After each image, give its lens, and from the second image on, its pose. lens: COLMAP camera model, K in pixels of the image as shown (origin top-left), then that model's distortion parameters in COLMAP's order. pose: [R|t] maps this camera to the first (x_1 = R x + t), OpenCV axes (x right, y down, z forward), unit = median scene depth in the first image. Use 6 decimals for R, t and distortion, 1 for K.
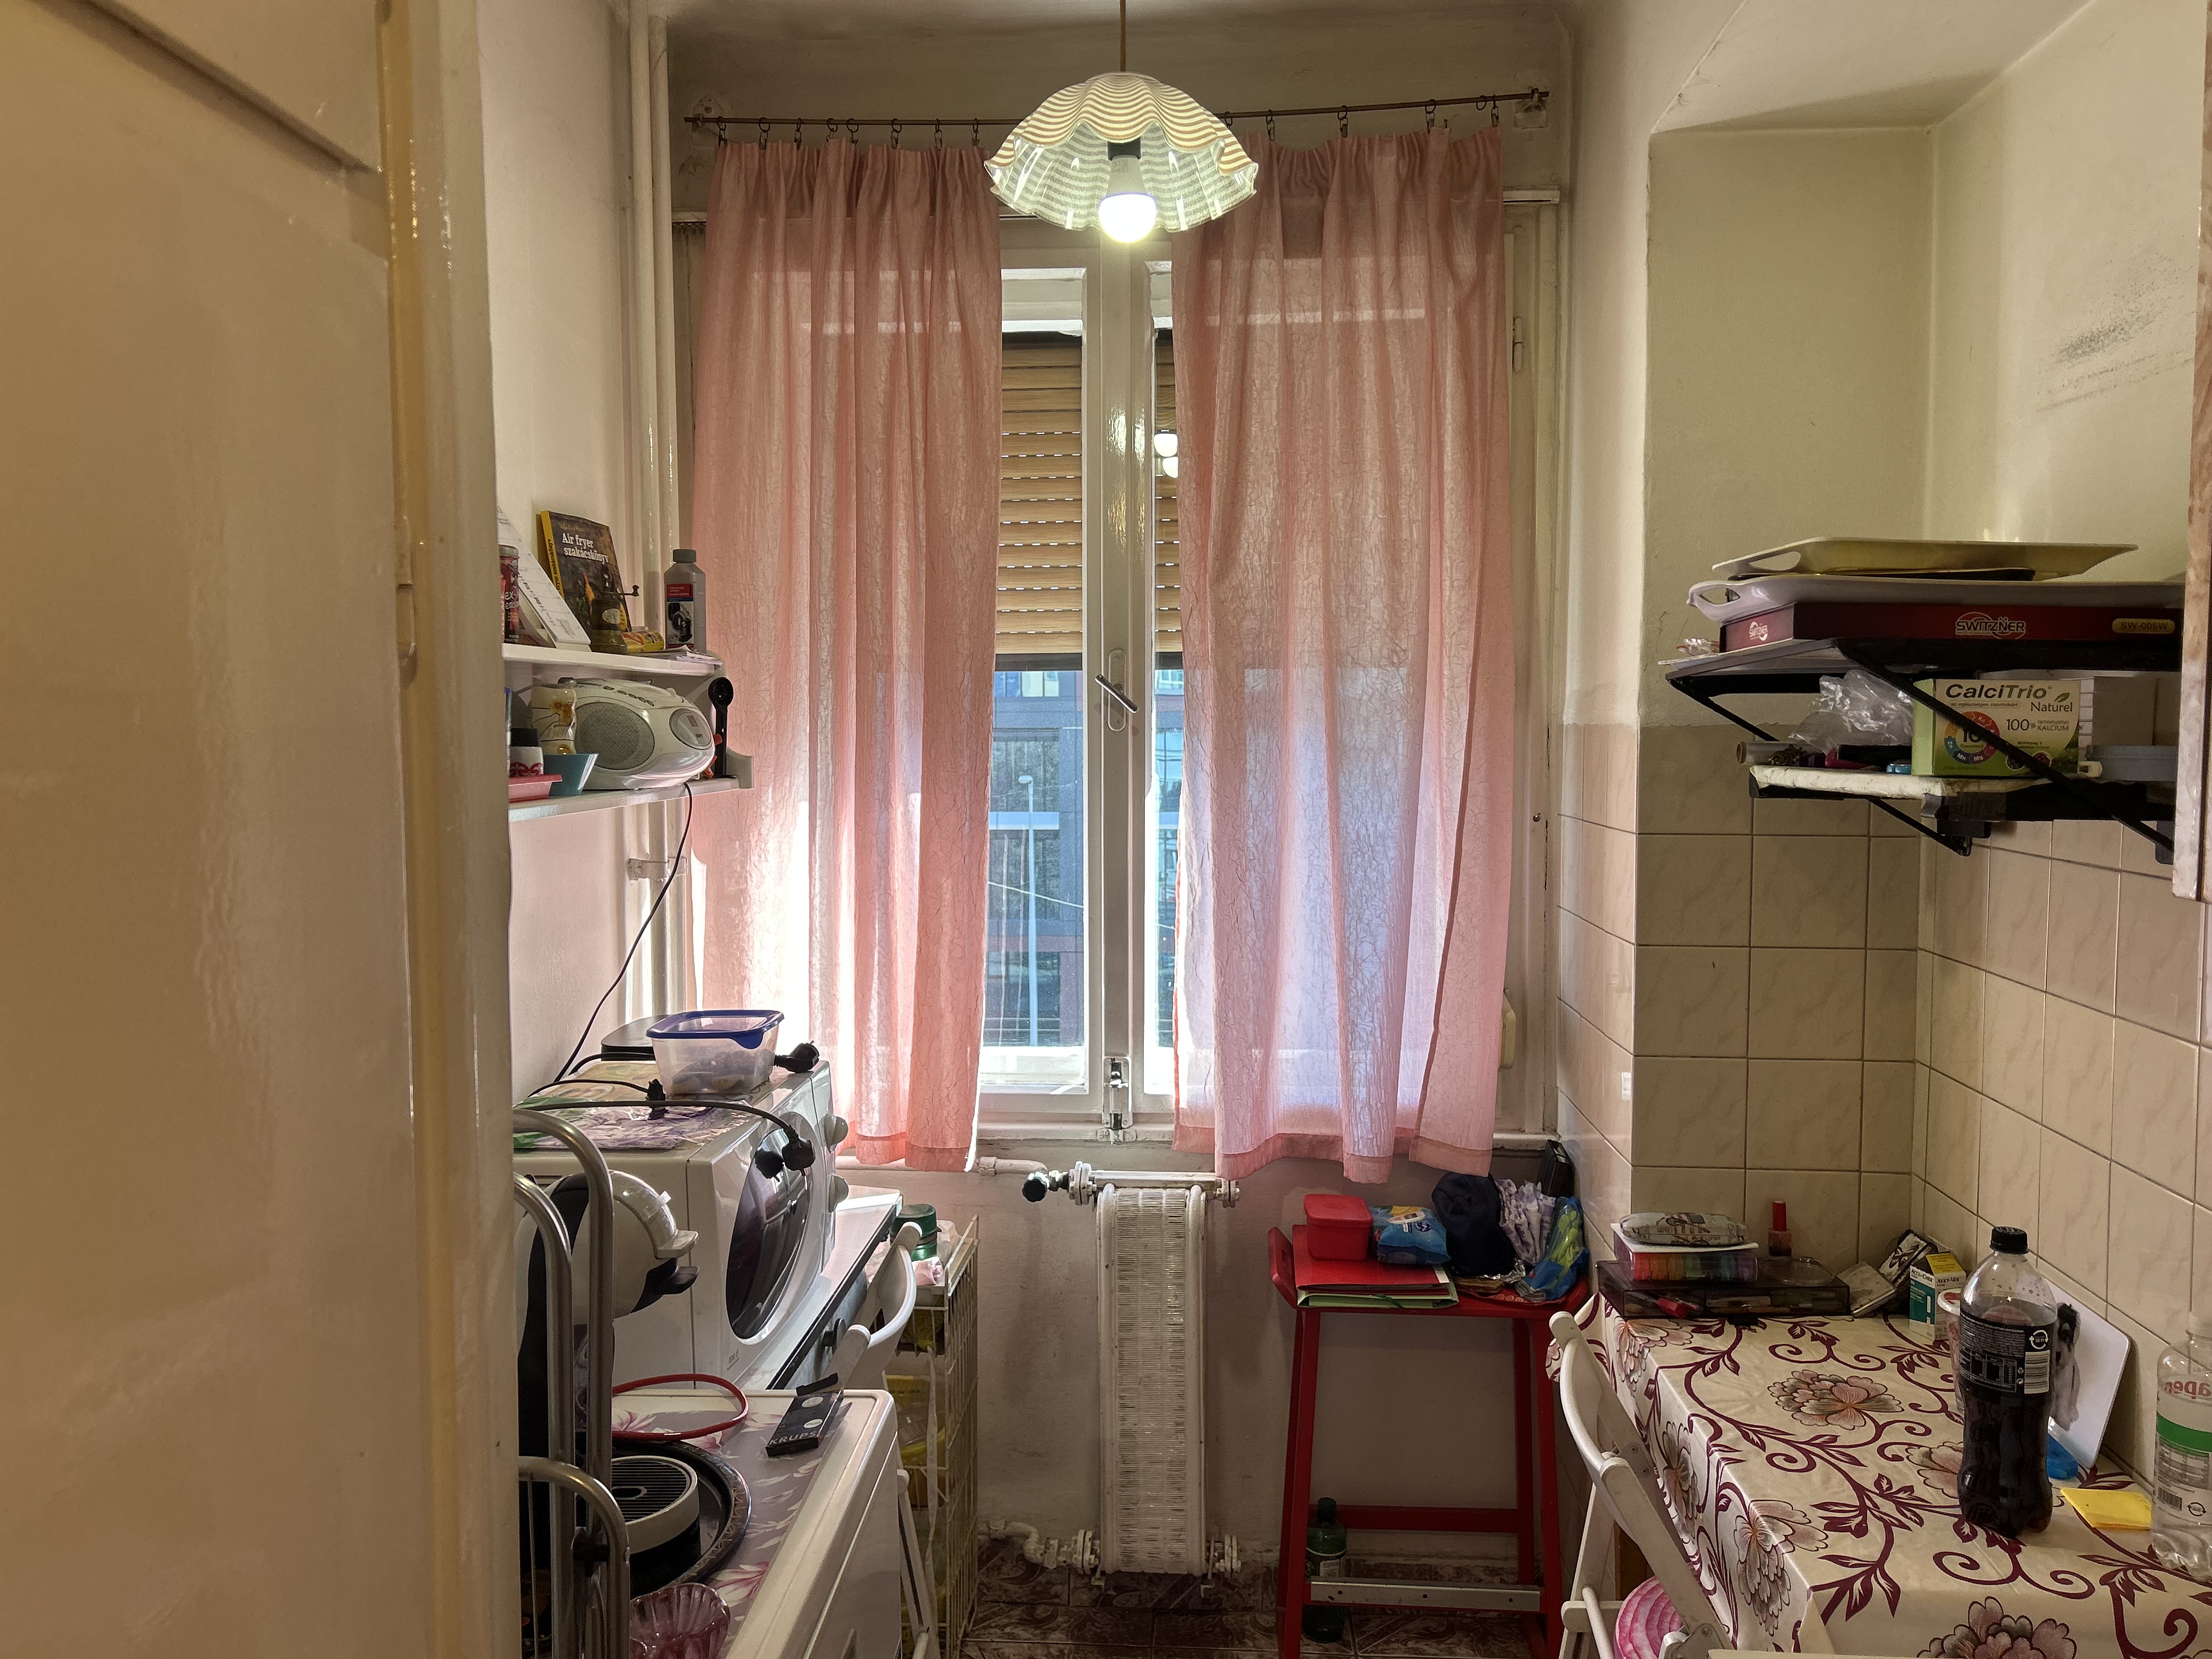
lens RADIAL K [[1644.2, 0, 1106.0], [0, 1644.2, 829.5], [0, 0, 1]] dist [0.095201, -0.138918]
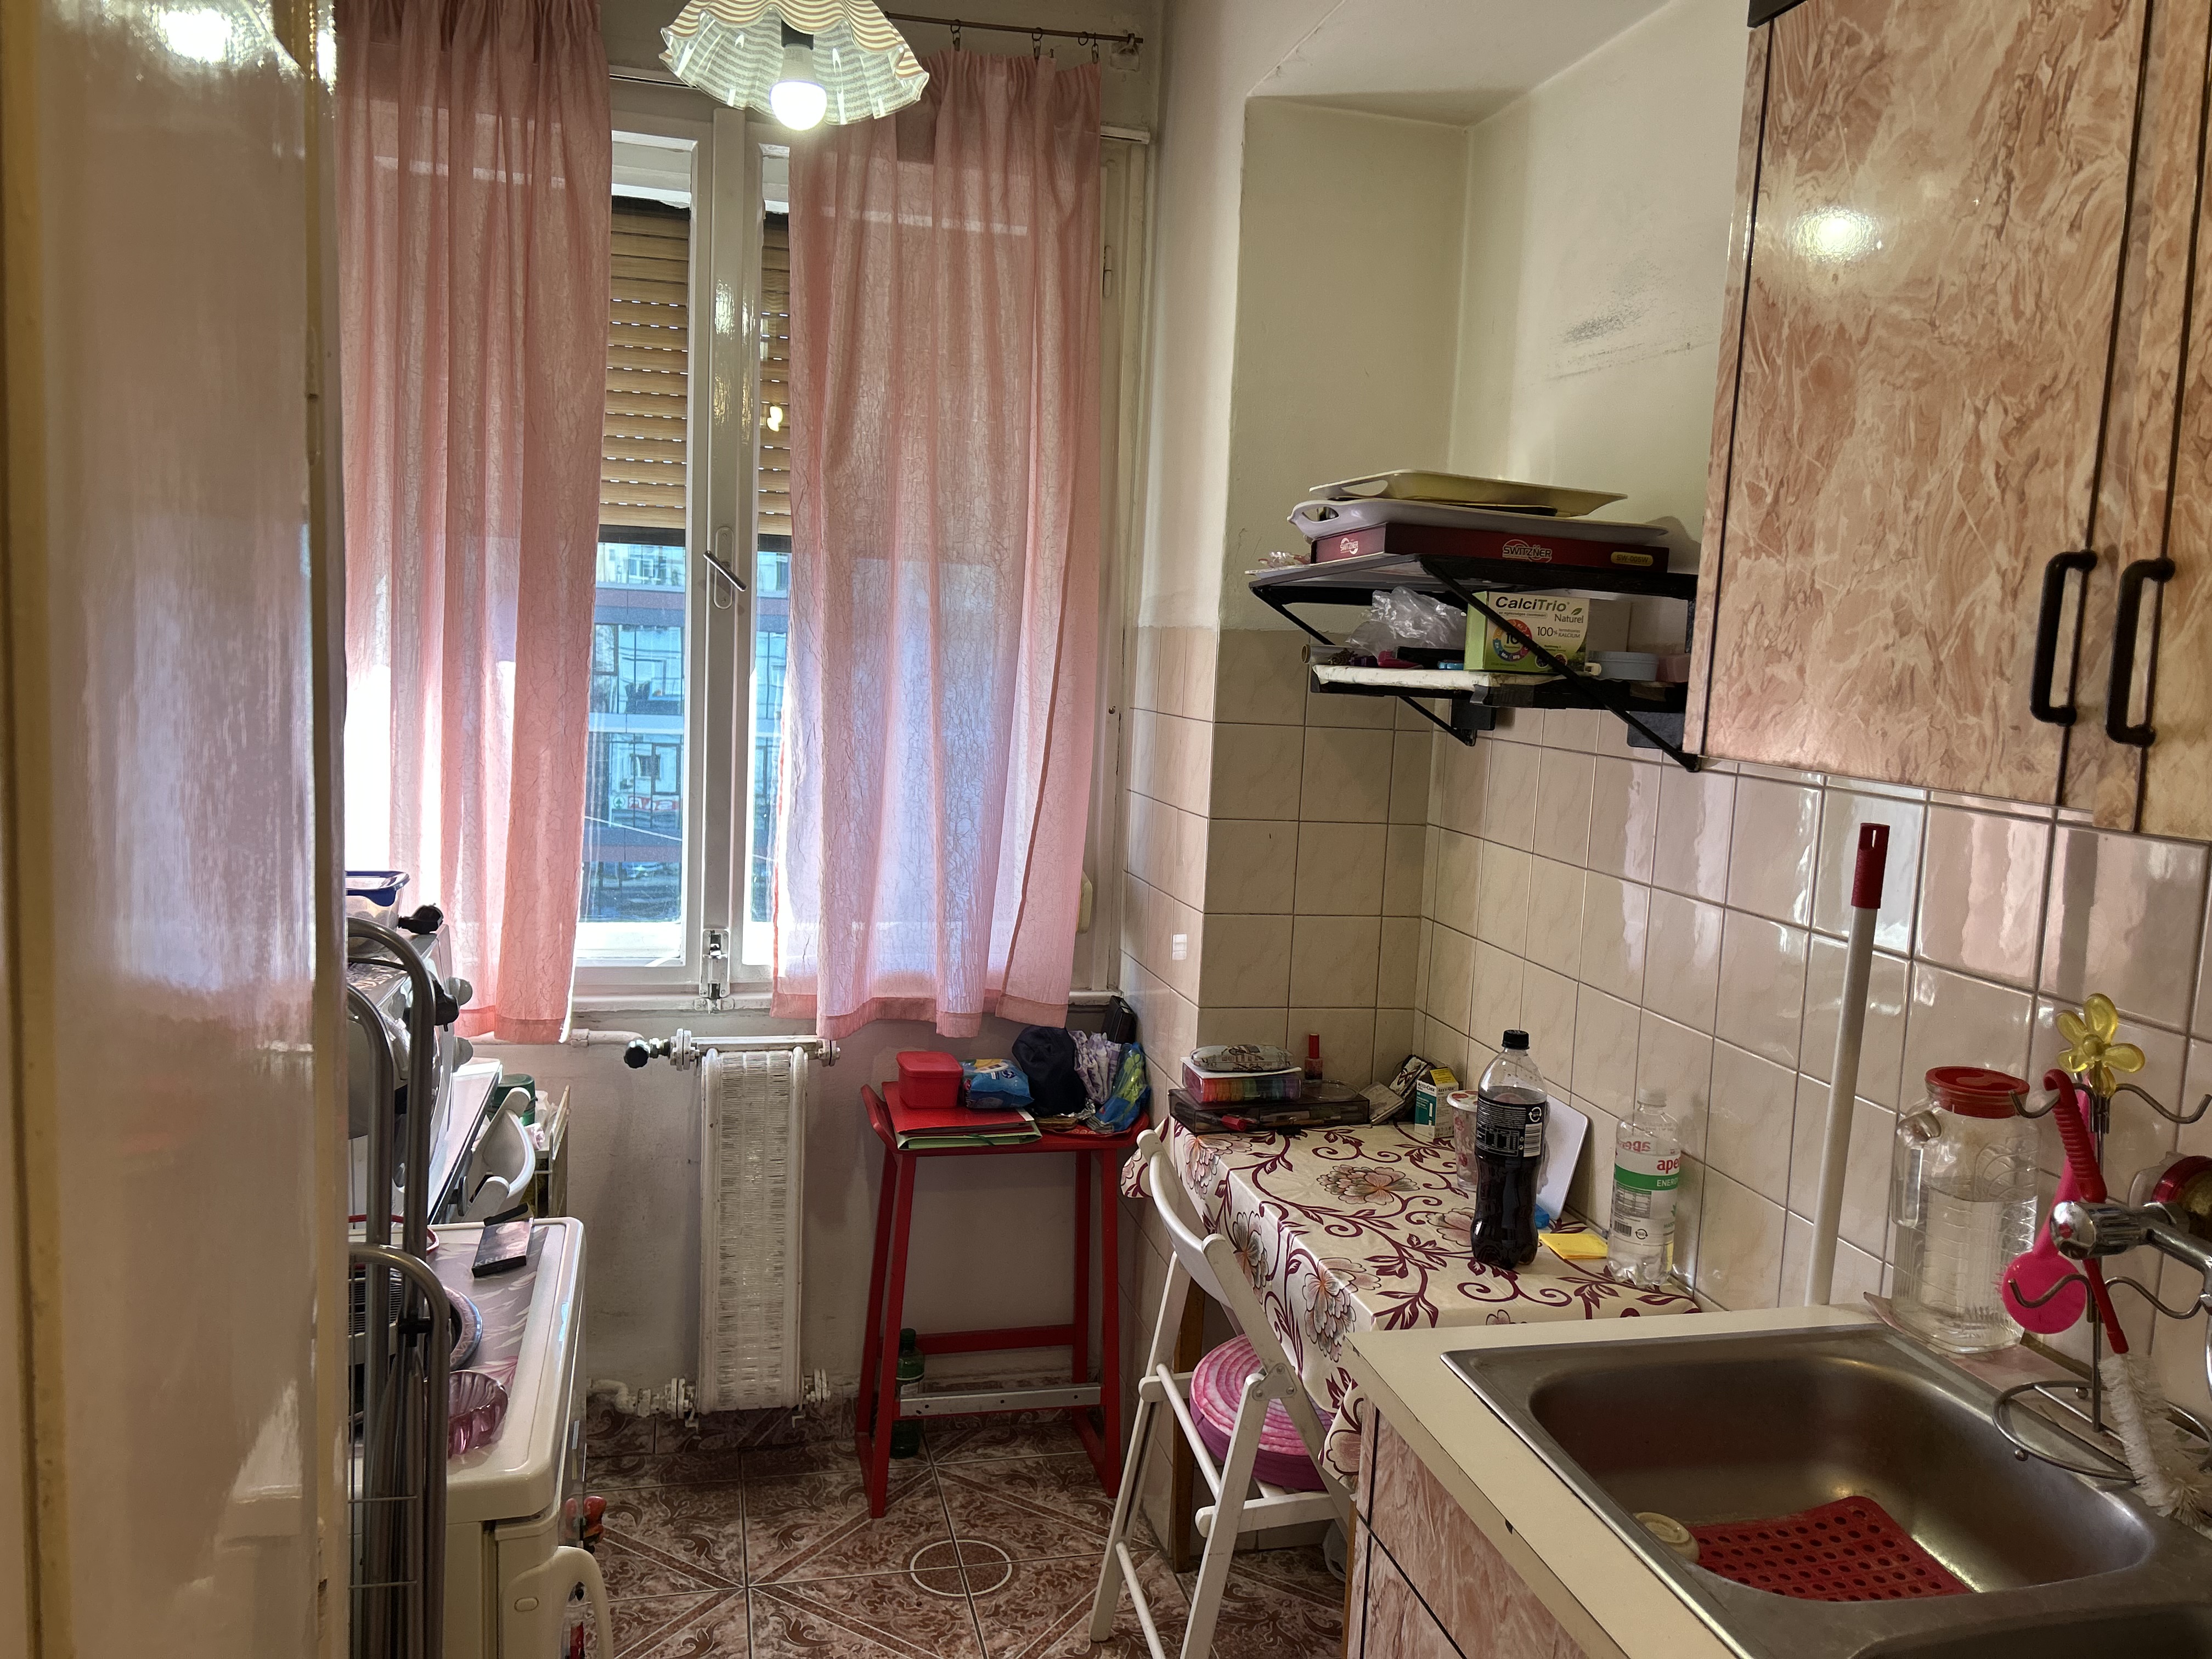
lens RADIAL K [[1644.2, 0, 1106.0], [0, 1644.2, 829.5], [0, 0, 1]] dist [0.095201, -0.138918]
pose [[0.951902, 0.012490, 0.306147, -0.083722], [-0.029272, 0.998306, 0.050287, 0.018426], [-0.305000, -0.056830, 0.950655, -0.054514]]
